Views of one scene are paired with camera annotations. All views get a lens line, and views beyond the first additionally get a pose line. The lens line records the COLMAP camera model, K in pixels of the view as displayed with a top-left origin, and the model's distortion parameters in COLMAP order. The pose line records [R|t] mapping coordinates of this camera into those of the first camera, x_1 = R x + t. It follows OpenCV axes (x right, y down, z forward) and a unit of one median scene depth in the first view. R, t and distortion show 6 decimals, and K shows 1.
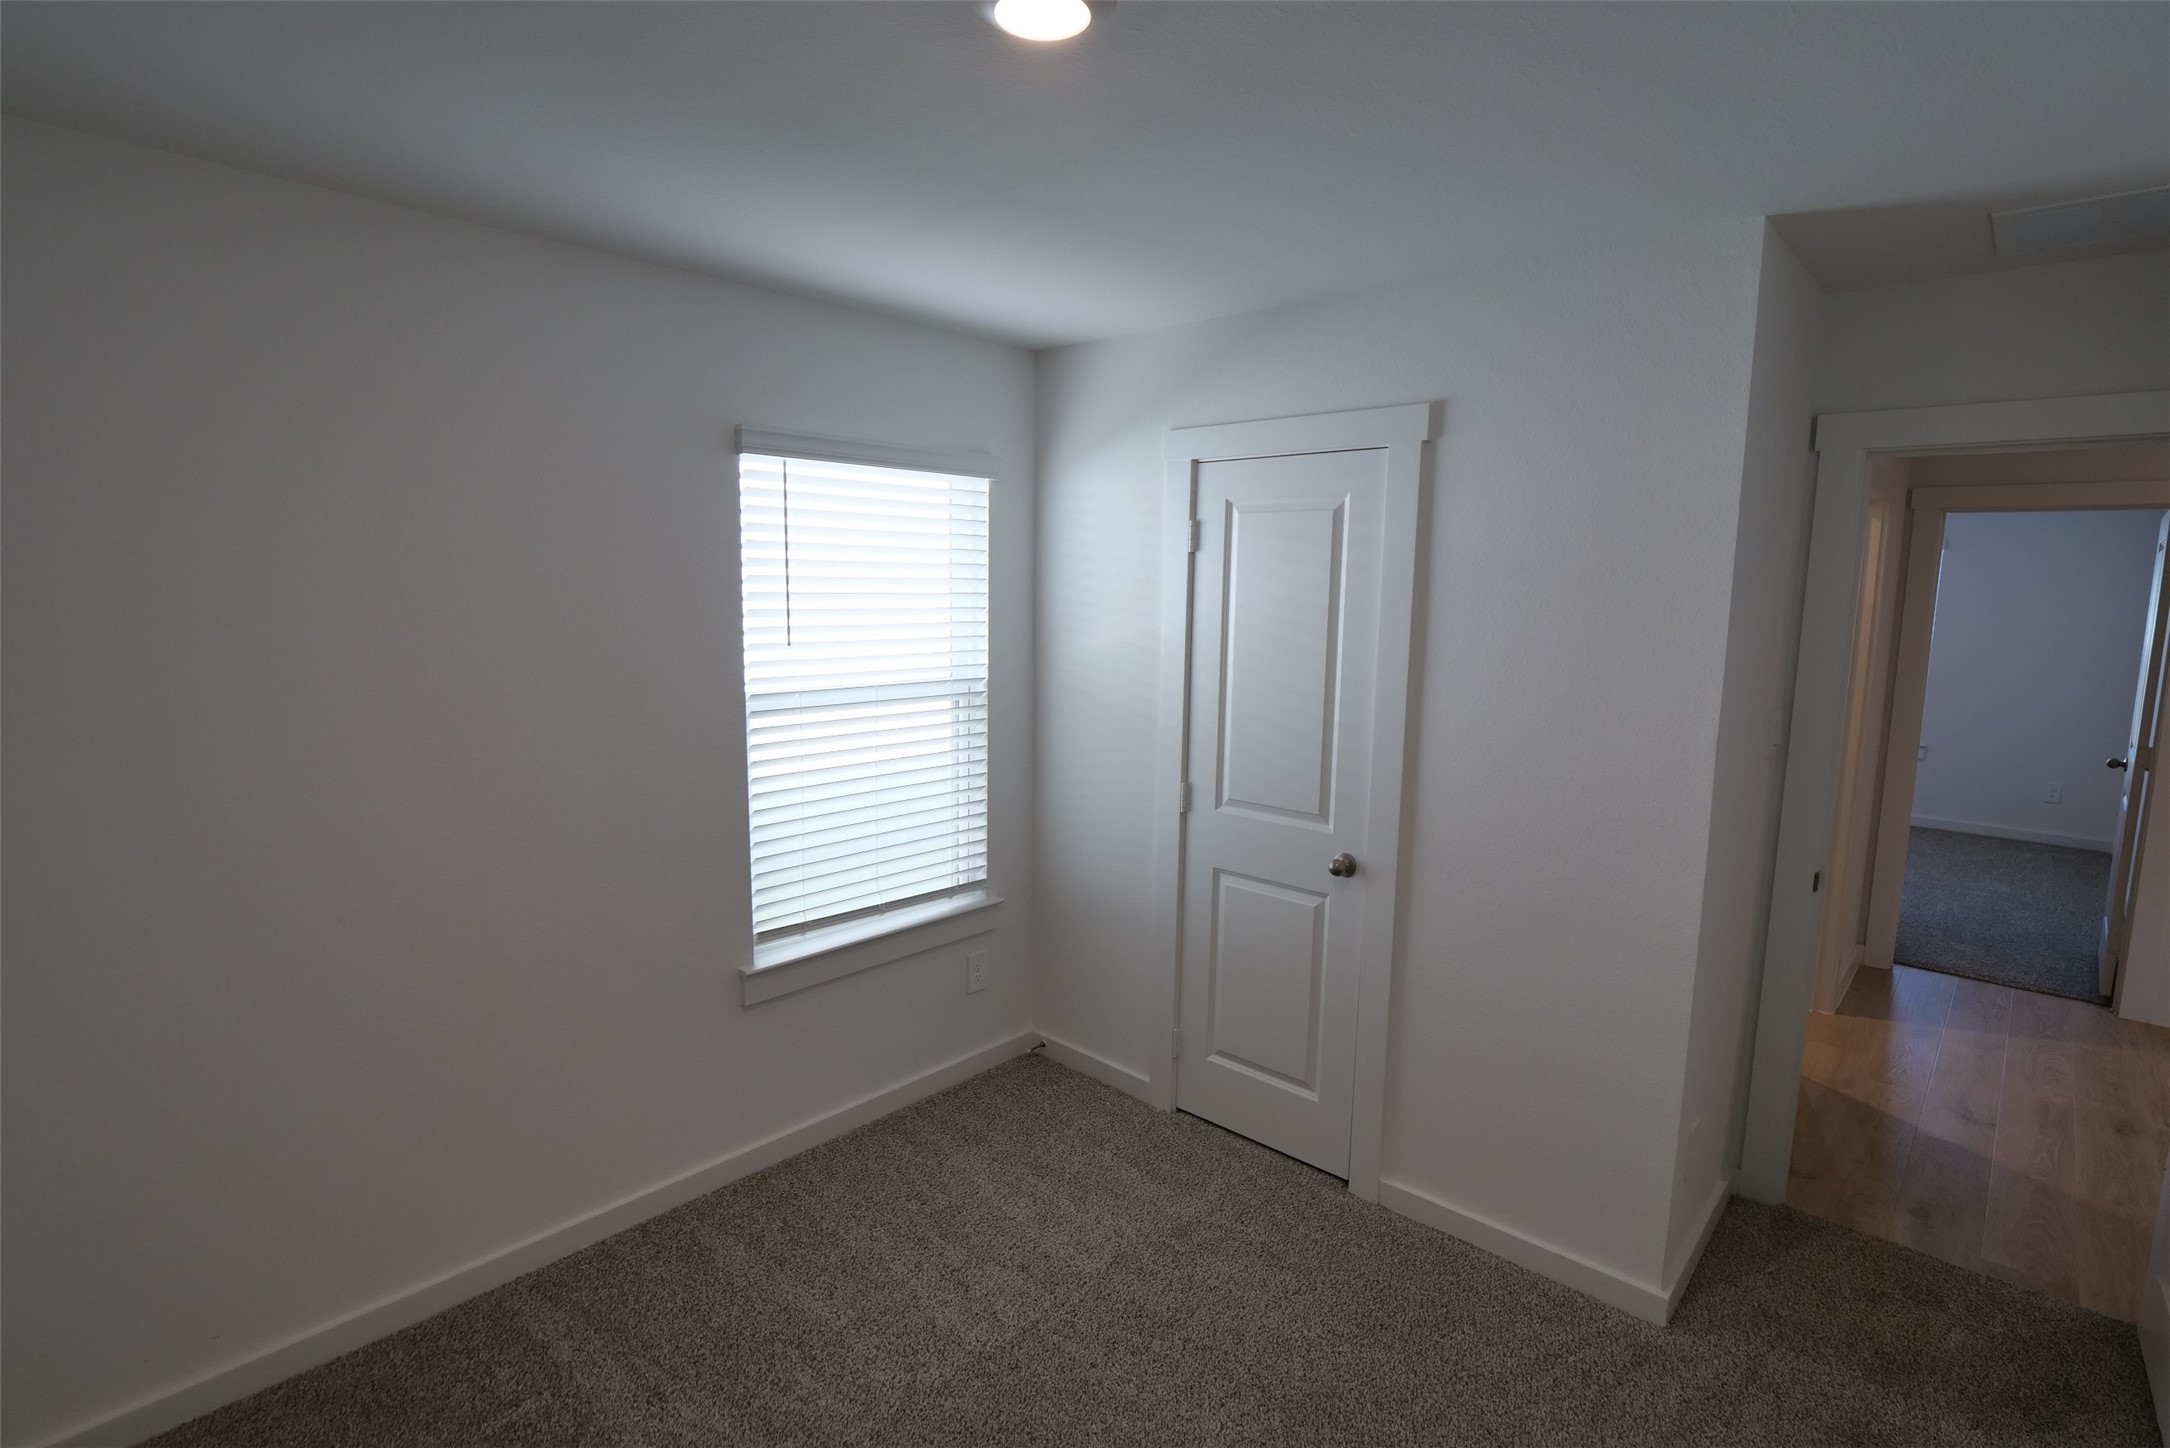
lens RADIAL K [[1056.5, 0, 1078.3], [0, 1056.5, 714.3], [0, 0, 1]] dist [-0.008854, -0.000169]
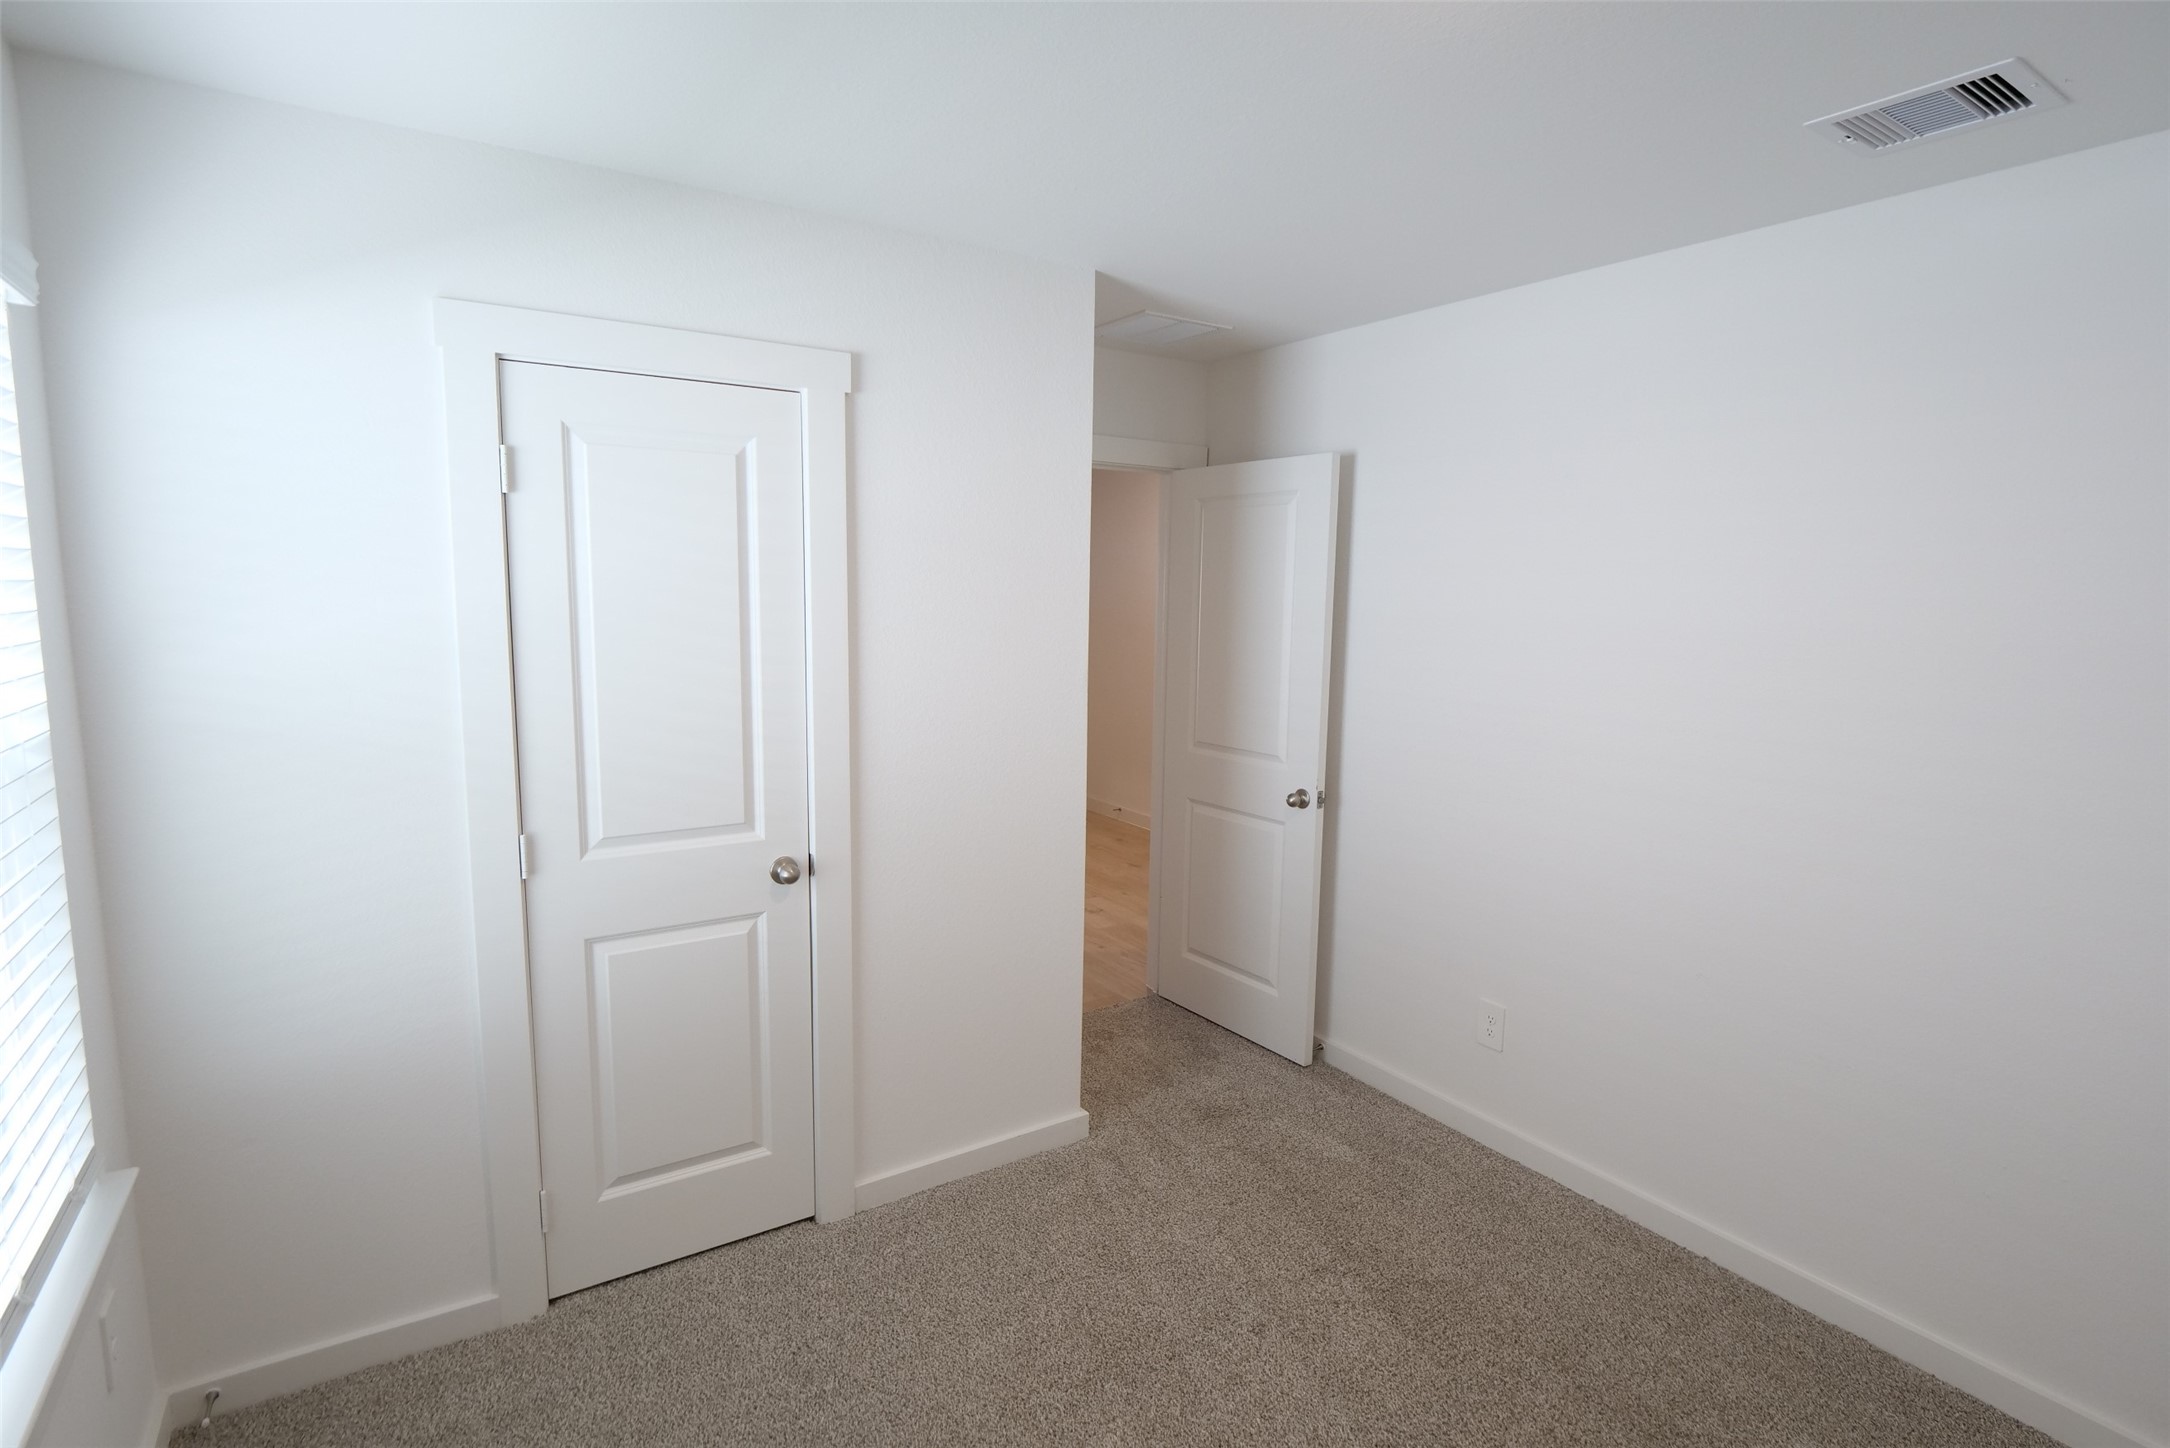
lens RADIAL K [[1056.5, 0, 1078.3], [0, 1056.5, 714.3], [0, 0, 1]] dist [-0.008854, -0.000169]
pose [[0.248798, -0.132879, 0.959397, -0.463773], [0.109905, 0.988020, 0.108342, -0.047603], [-0.962300, 0.078487, 0.260421, 0.488743]]
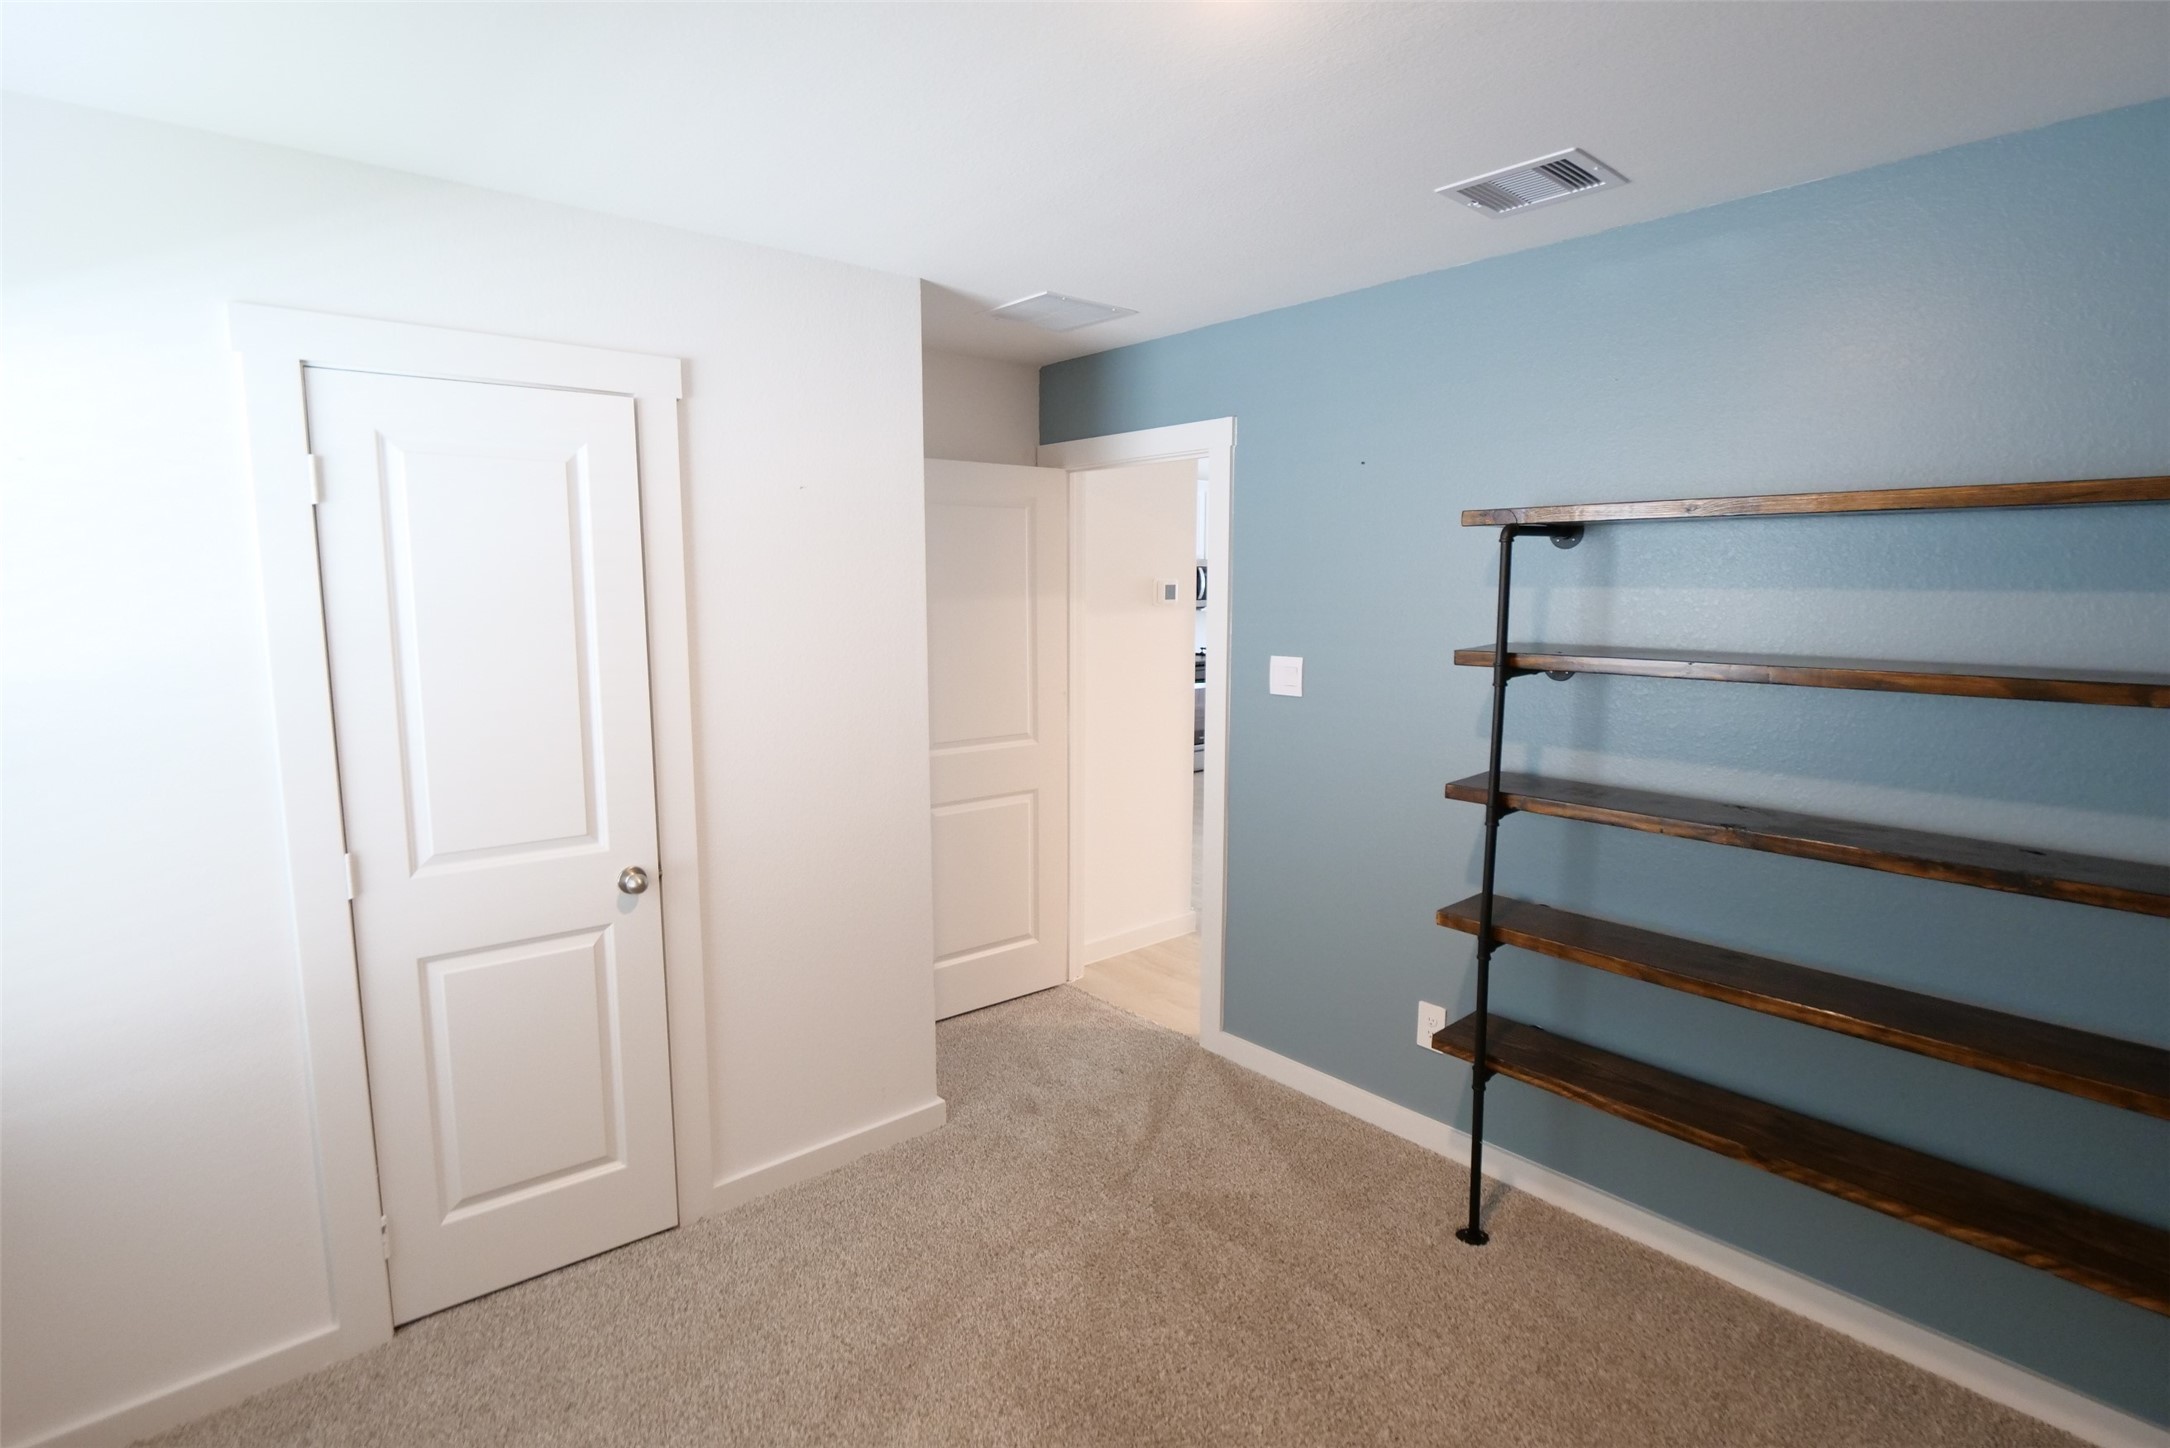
lens RADIAL K [[1095.4, 0, 1086.7], [0, 1095.4, 736.4], [0, 0, 1]] dist [0.053210, -0.058387]
pose [[0.140213, -0.147037, 0.979143, -0.518869], [0.129117, 0.983183, 0.129154, -0.039051], [-0.981666, 0.108315, 0.156840, 0.440952]]
